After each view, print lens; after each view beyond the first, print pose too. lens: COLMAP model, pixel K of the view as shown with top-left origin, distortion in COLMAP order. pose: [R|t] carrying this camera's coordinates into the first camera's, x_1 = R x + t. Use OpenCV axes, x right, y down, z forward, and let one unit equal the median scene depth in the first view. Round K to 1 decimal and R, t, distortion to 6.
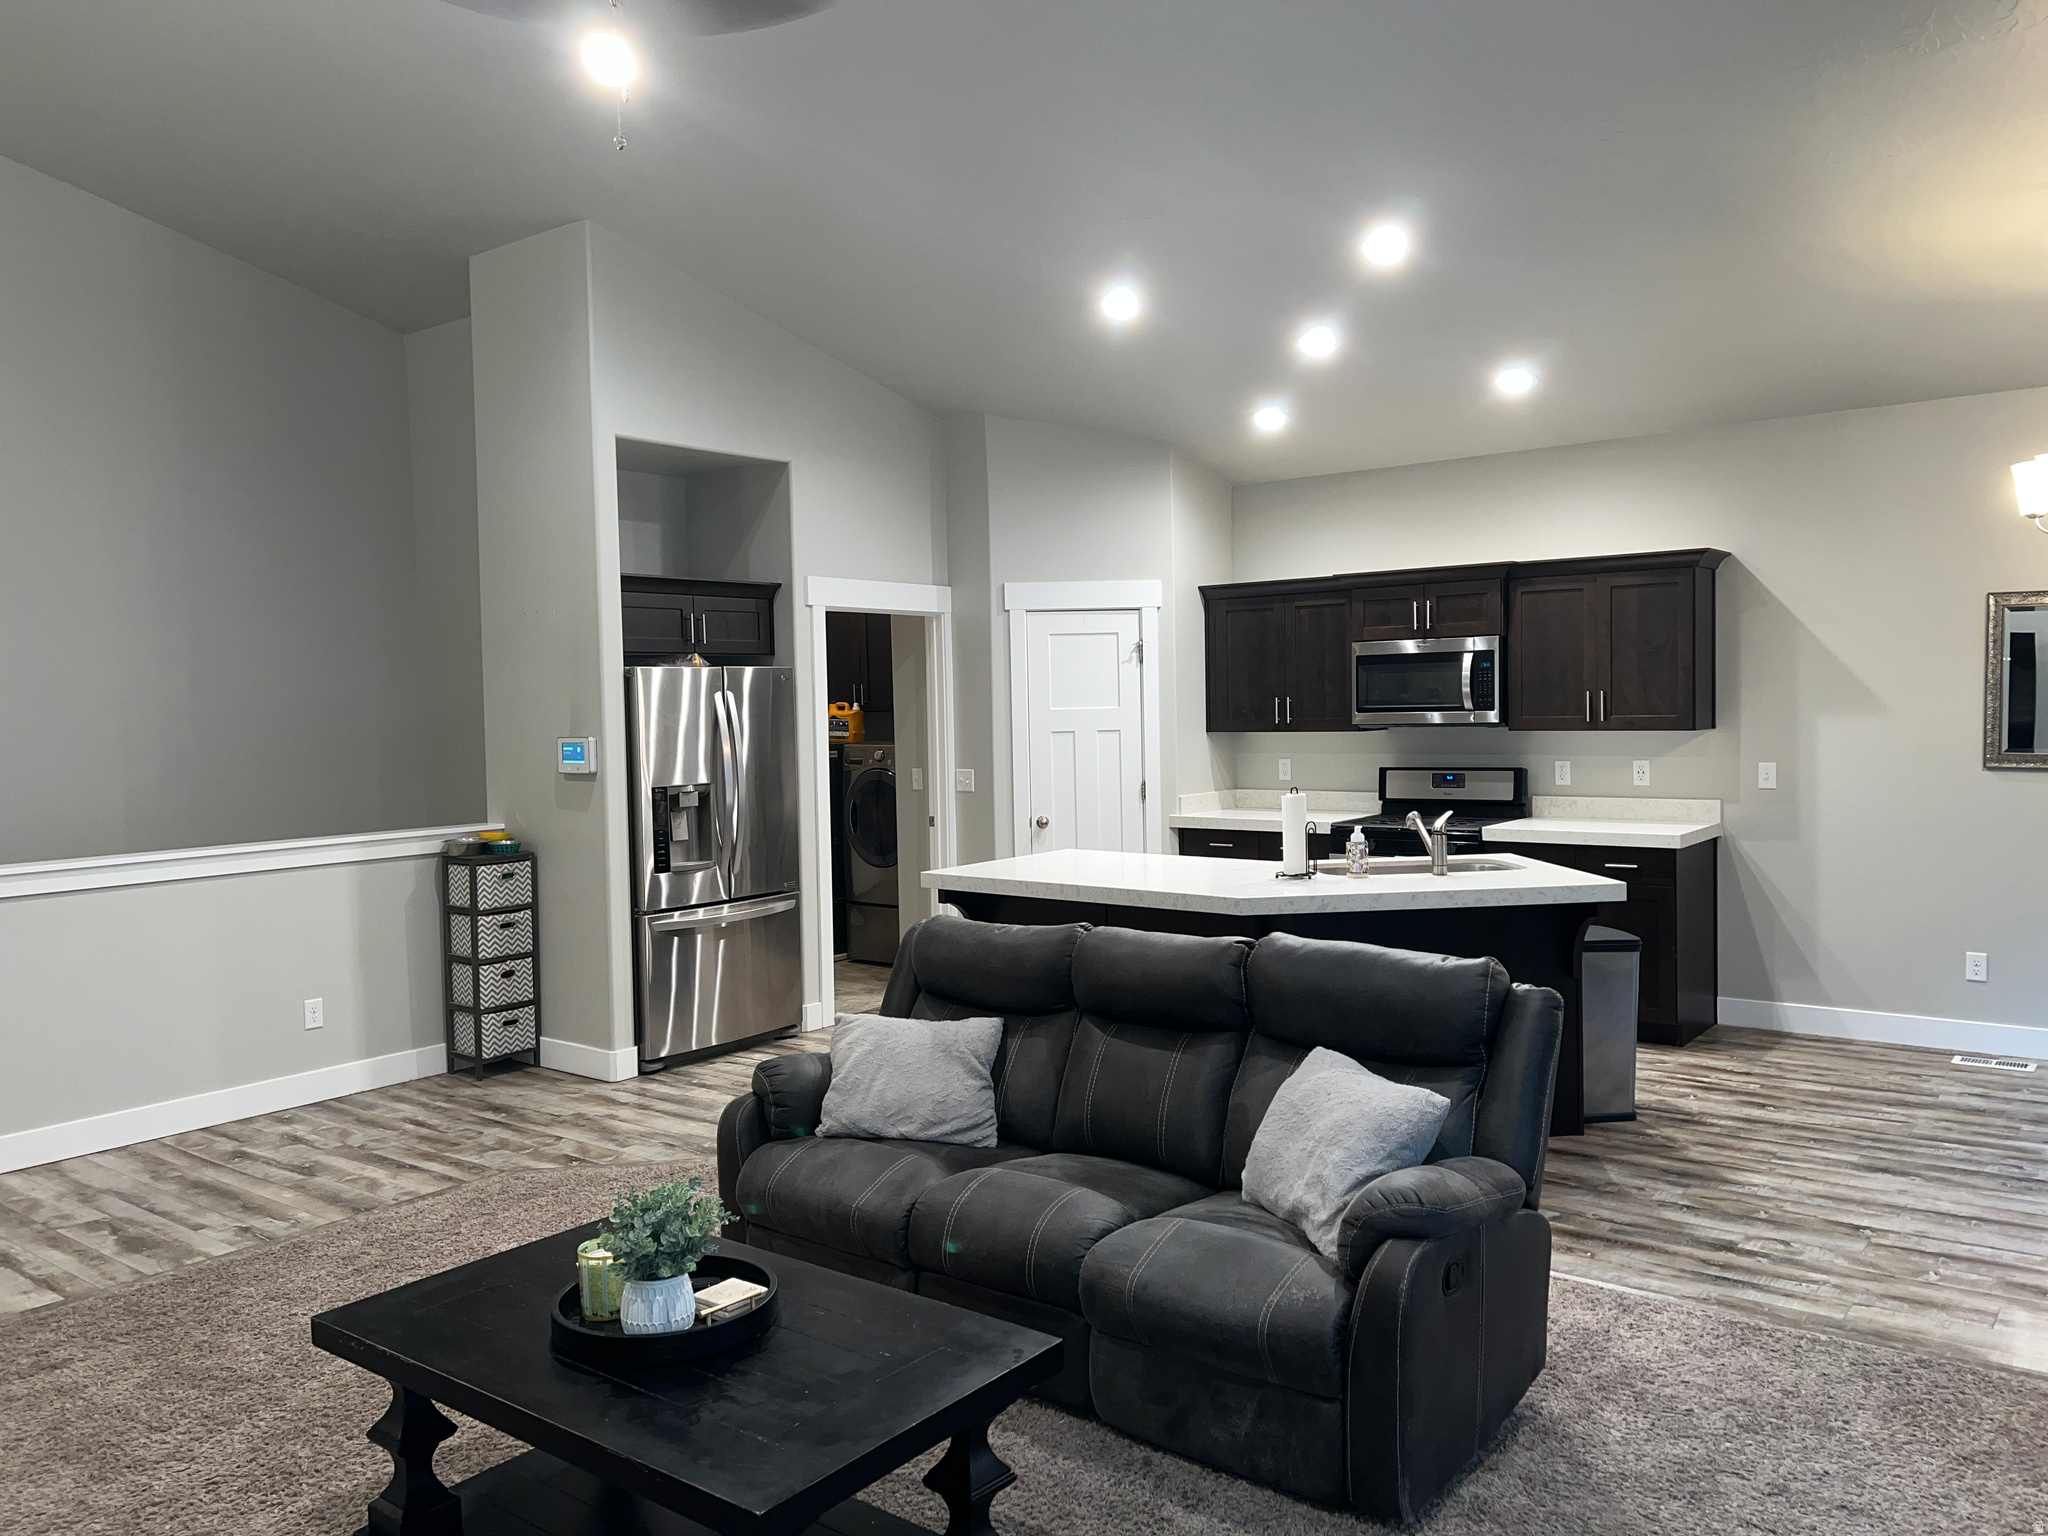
lens RADIAL K [[1537.1, 0, 1025.7], [0, 1537.1, 756.5], [0, 0, 1]] dist [0.059790, -0.069017]
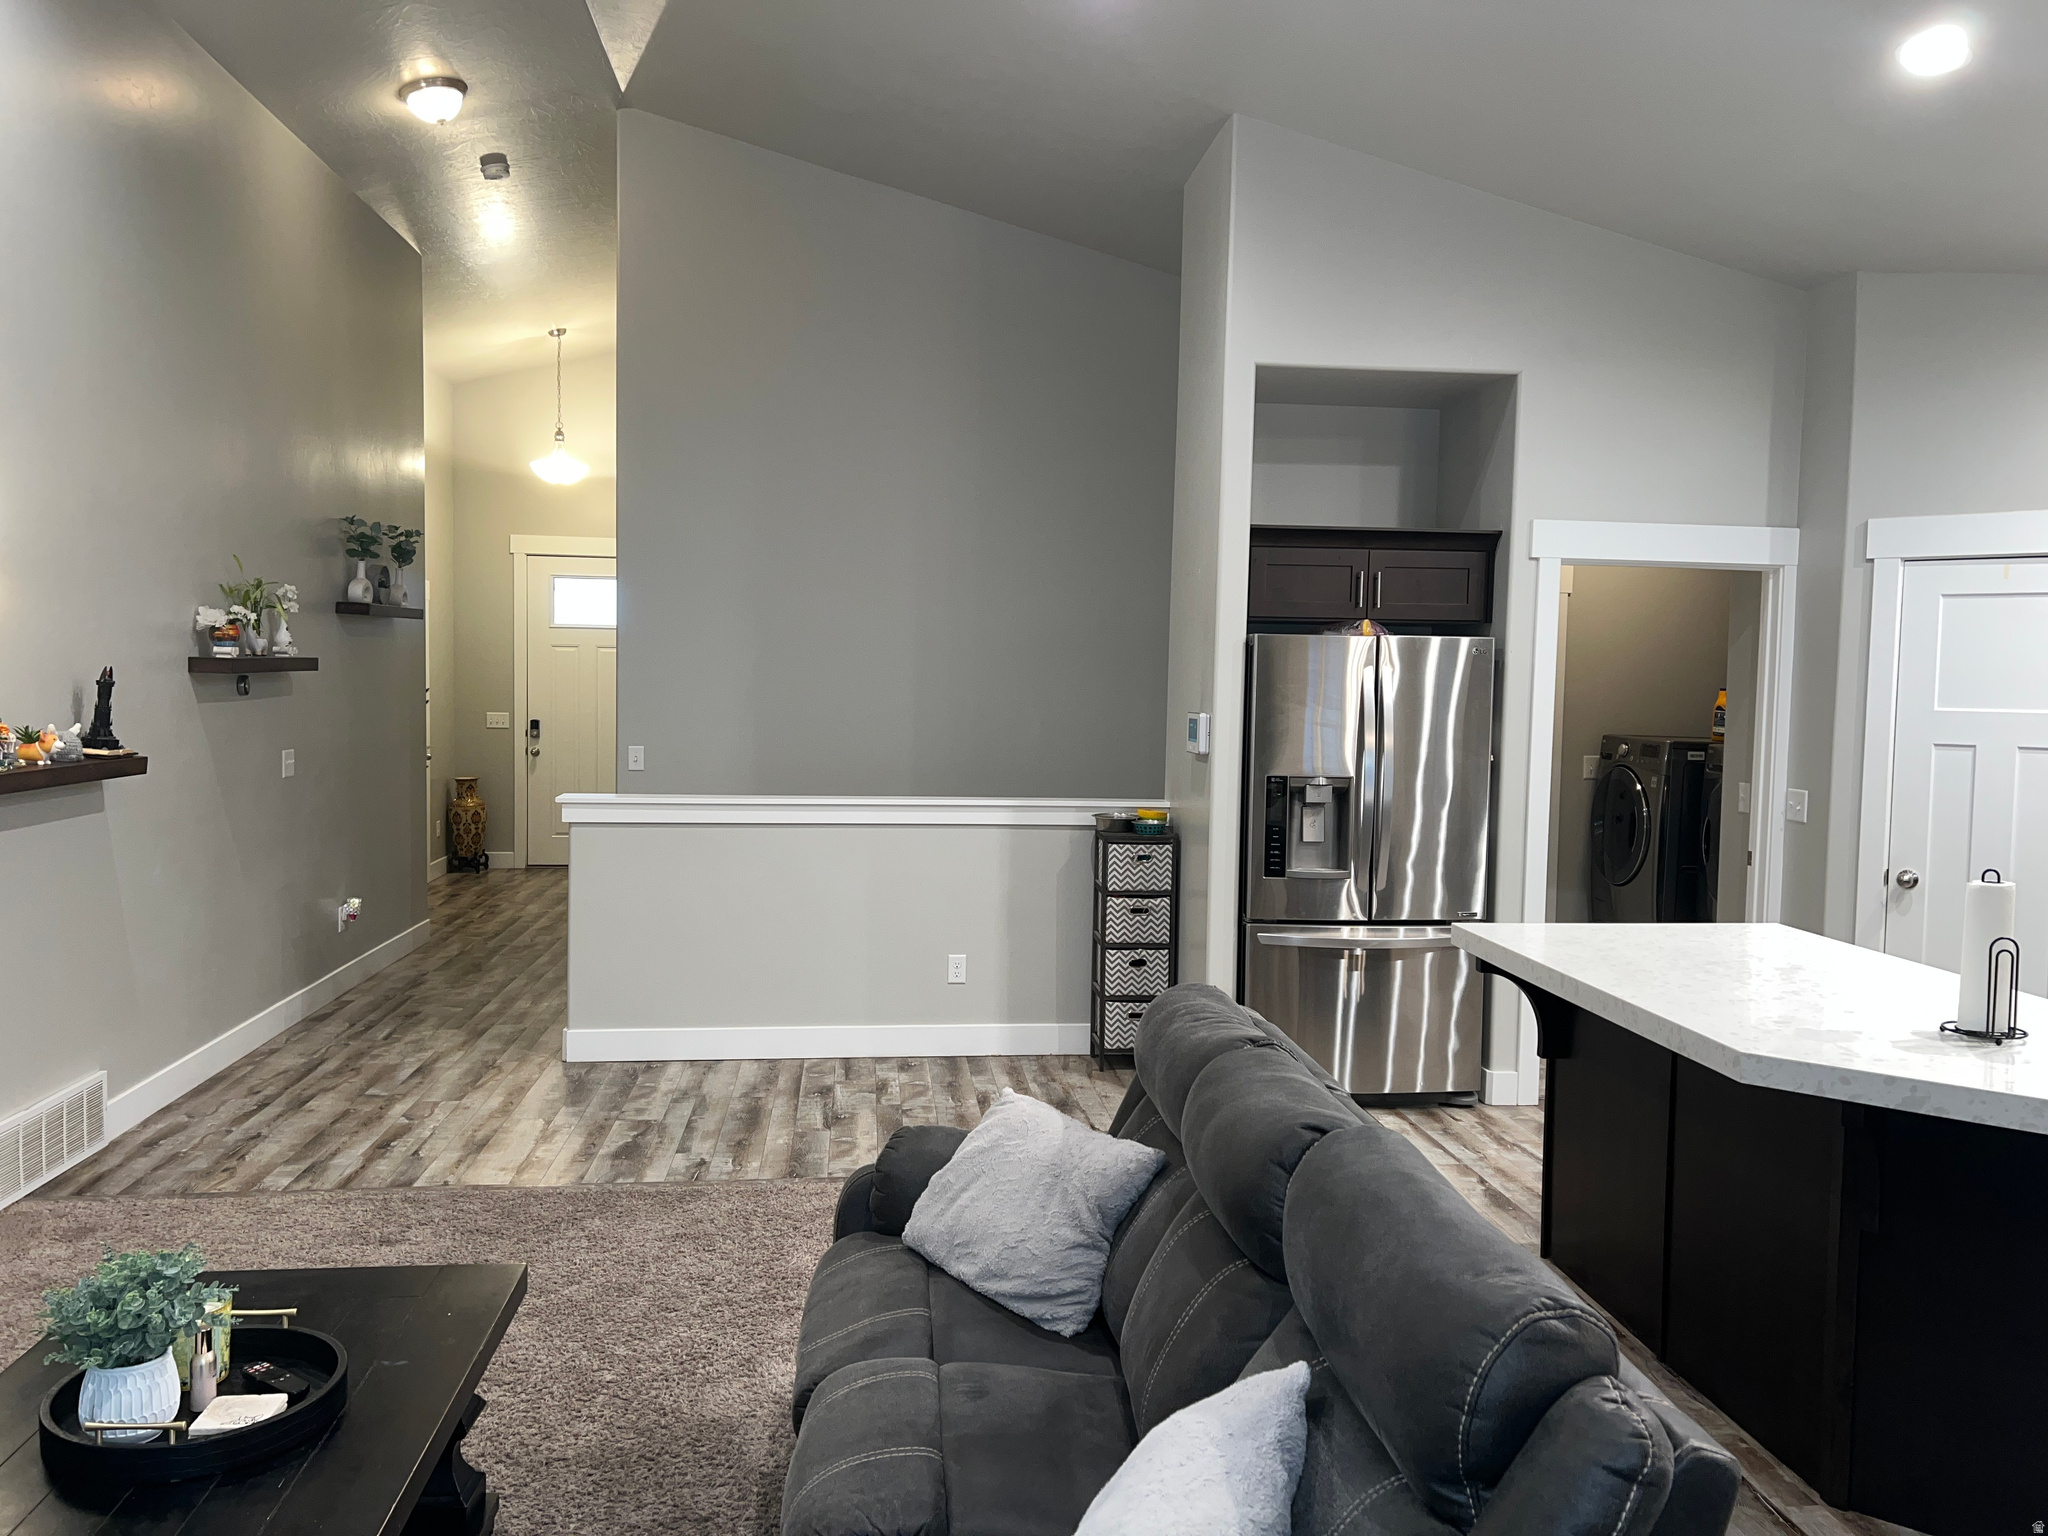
lens RADIAL K [[1537.1, 0, 1028.7], [0, 1537.1, 749.4], [0, 0, 1]] dist [0.059790, -0.069017]
pose [[0.700242, 0.070937, -0.710373, 0.265068], [-0.061448, 0.997347, 0.039023, -0.019282], [0.711256, 0.016326, 0.702743, 0.305091]]
